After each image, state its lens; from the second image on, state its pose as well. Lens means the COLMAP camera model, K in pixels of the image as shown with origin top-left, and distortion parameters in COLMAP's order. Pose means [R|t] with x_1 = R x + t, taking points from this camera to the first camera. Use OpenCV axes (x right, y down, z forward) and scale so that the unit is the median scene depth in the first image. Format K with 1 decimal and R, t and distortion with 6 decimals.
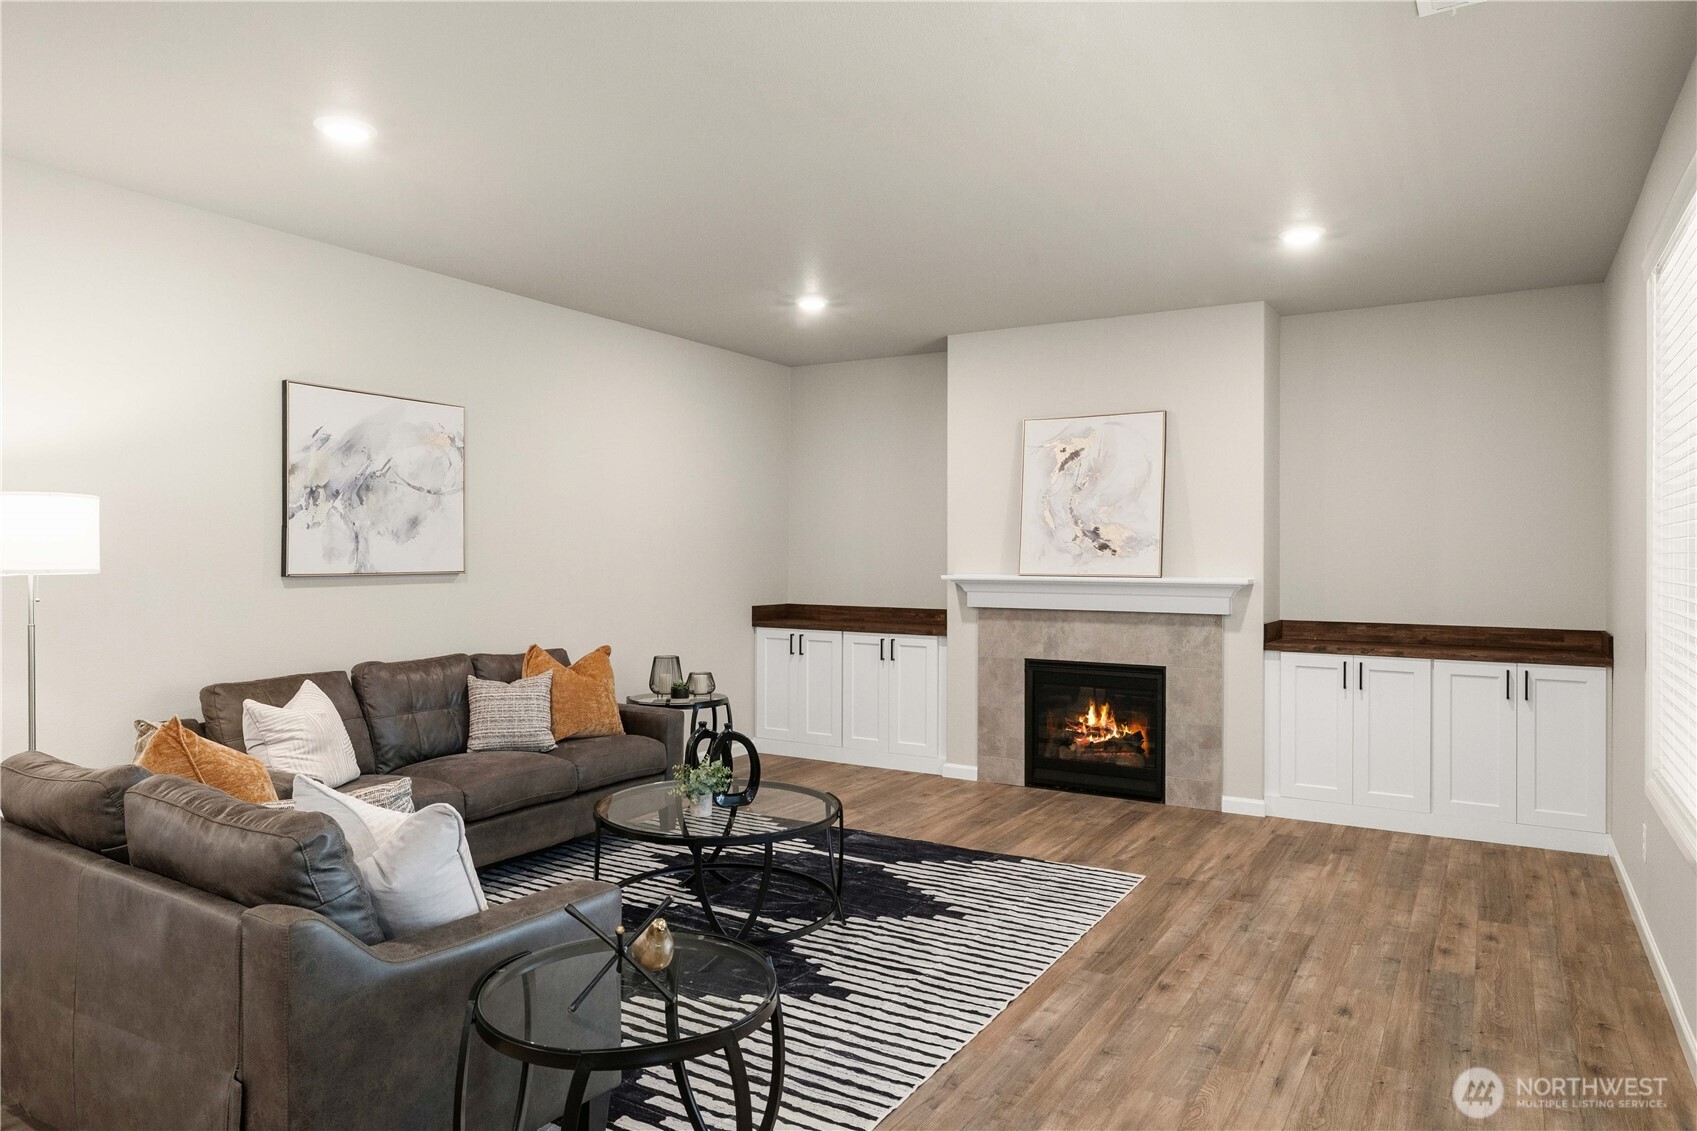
lens RADIAL K [[1080.2, 0, 843.0], [0, 1080.2, 550.0], [0, 0, 1]] dist [0.004050, 0.000367]
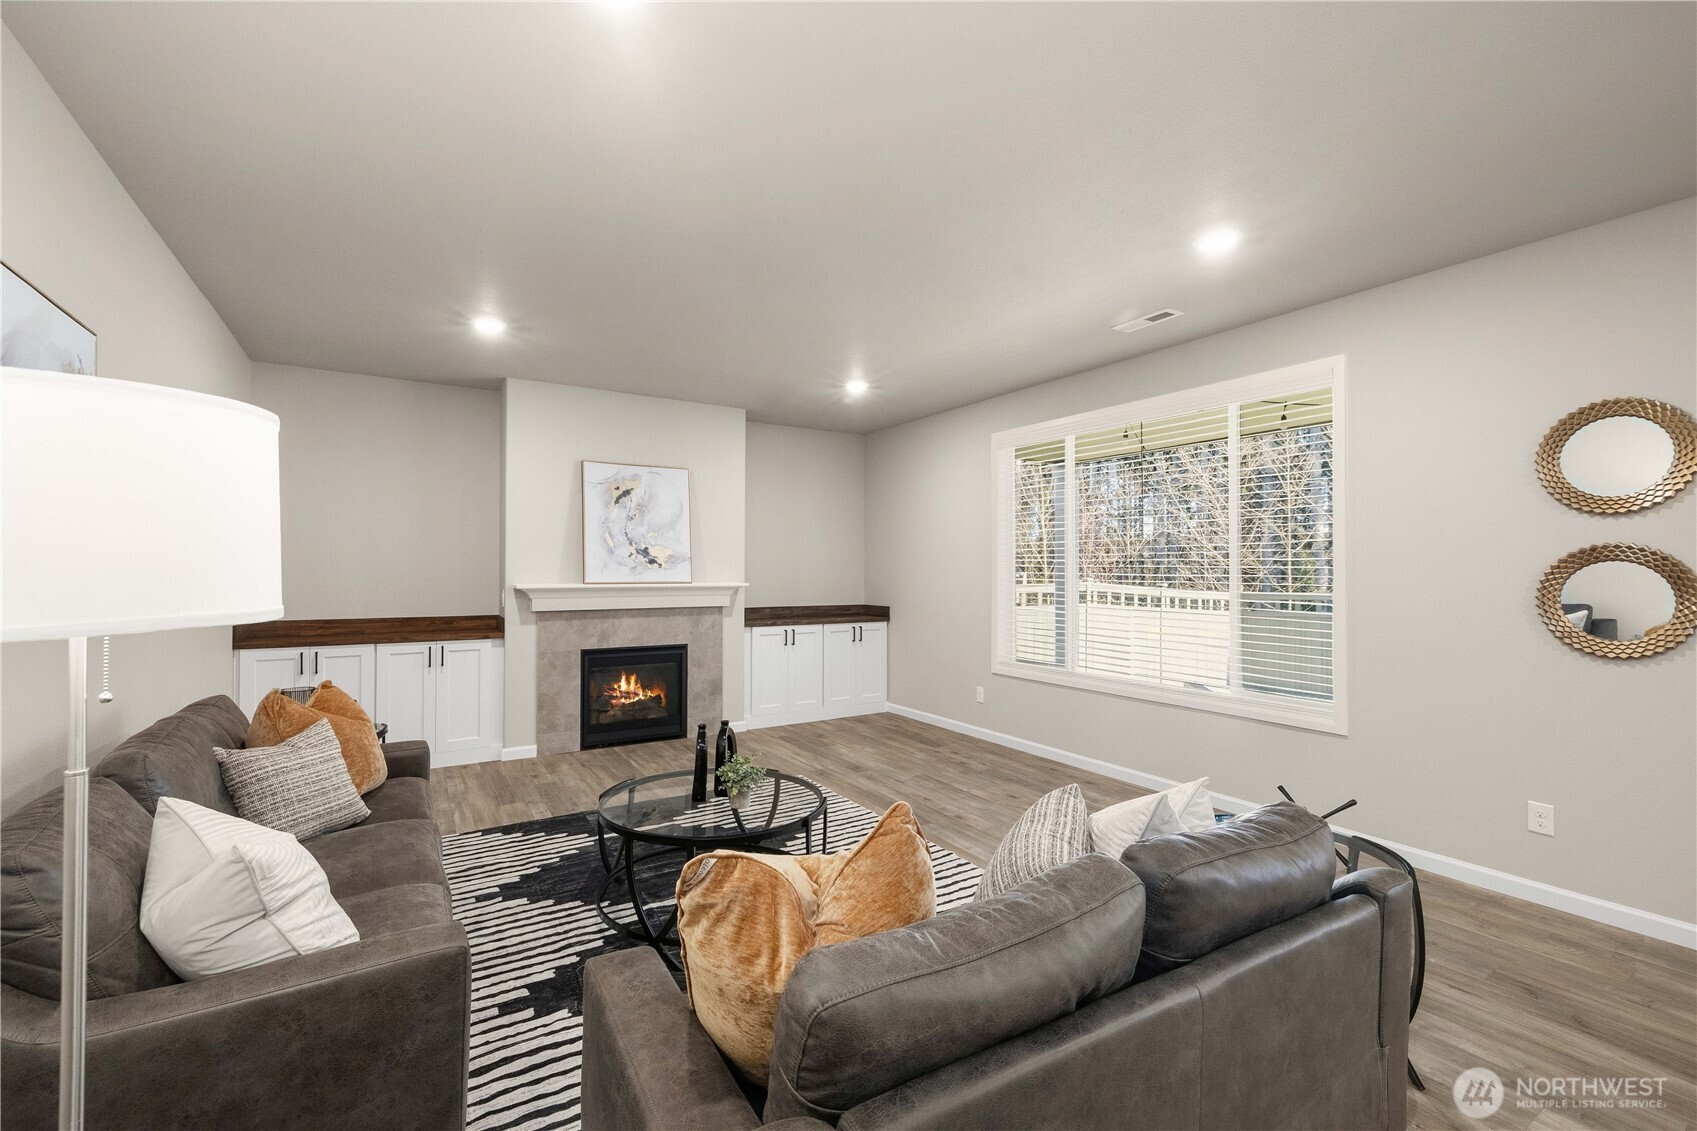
lens RADIAL K [[712.2, 0, 835.4], [0, 712.2, 557.8], [0, 0, 1]] dist [-0.001970, -0.000328]
pose [[0.467703, 0.014127, 0.883773, -0.460838], [-0.000390, 0.999875, -0.015777, 0.006567], [-0.883886, 0.007034, 0.467650, 0.371130]]
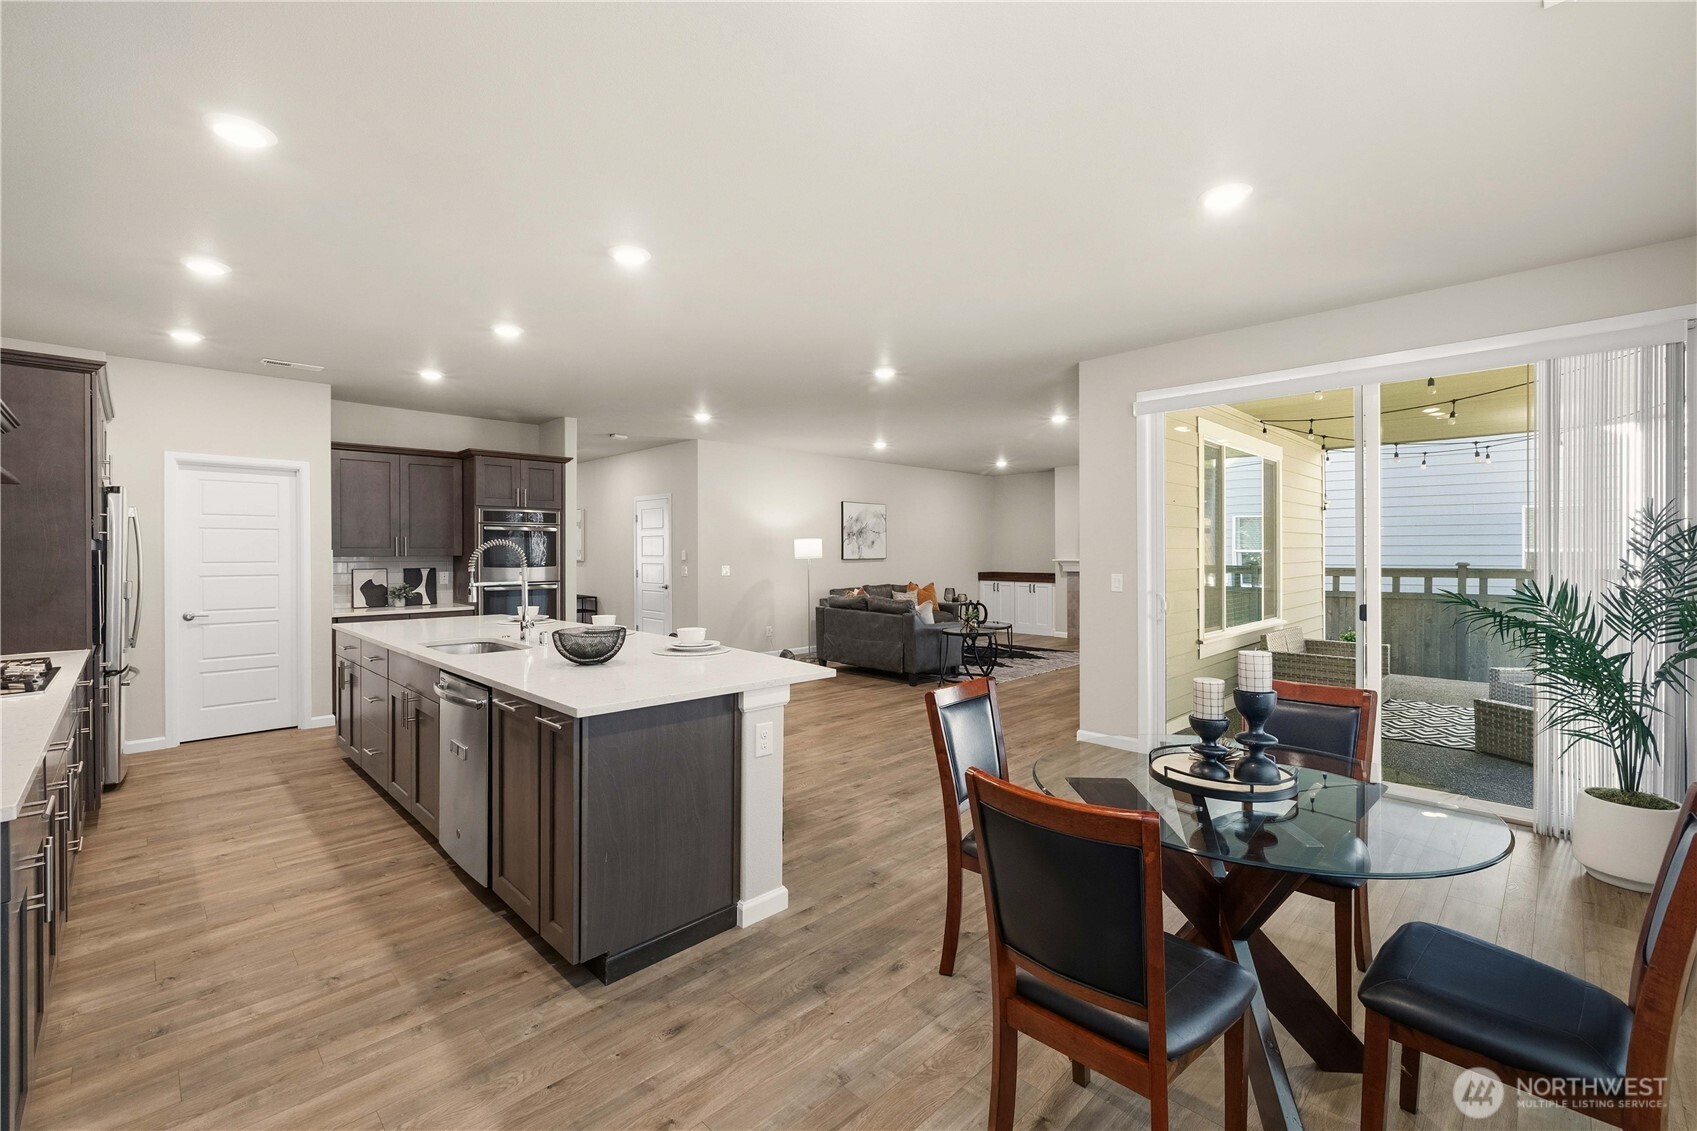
lens RADIAL K [[712.2, 0, 835.4], [0, 712.2, 557.8], [0, 0, 1]] dist [-0.001970, -0.000328]
pose [[0.967442, -0.005946, -0.253022, 0.019671], [0.008305, 0.999931, 0.008258, 0.000544], [0.252956, -0.010090, 0.967425, -0.889033]]
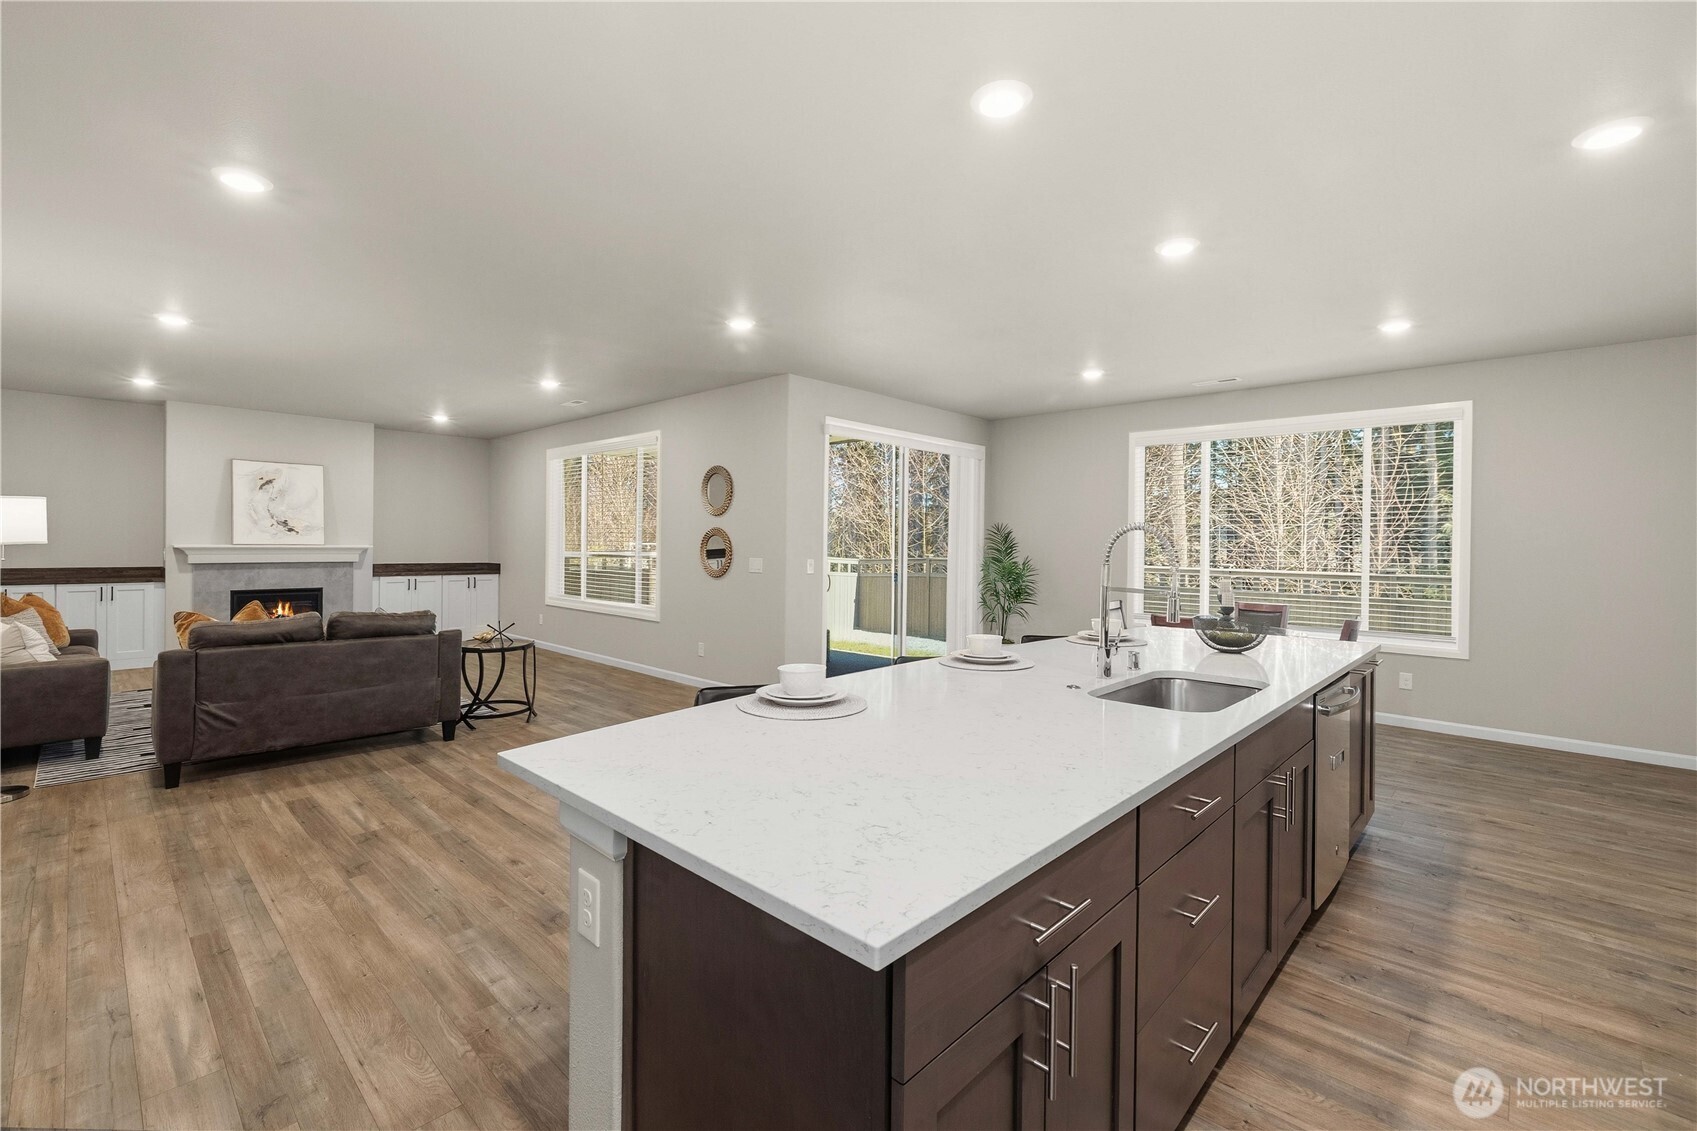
lens RADIAL K [[732.1, 0, 837.0], [0, 732.1, 548.0], [0, 0, 1]] dist [-0.001675, -0.000222]
pose [[0.225234, -0.009599, 0.974258, -0.857234], [-0.013735, 0.999821, 0.013026, -0.001411], [-0.974208, -0.016316, 0.225061, -0.289522]]
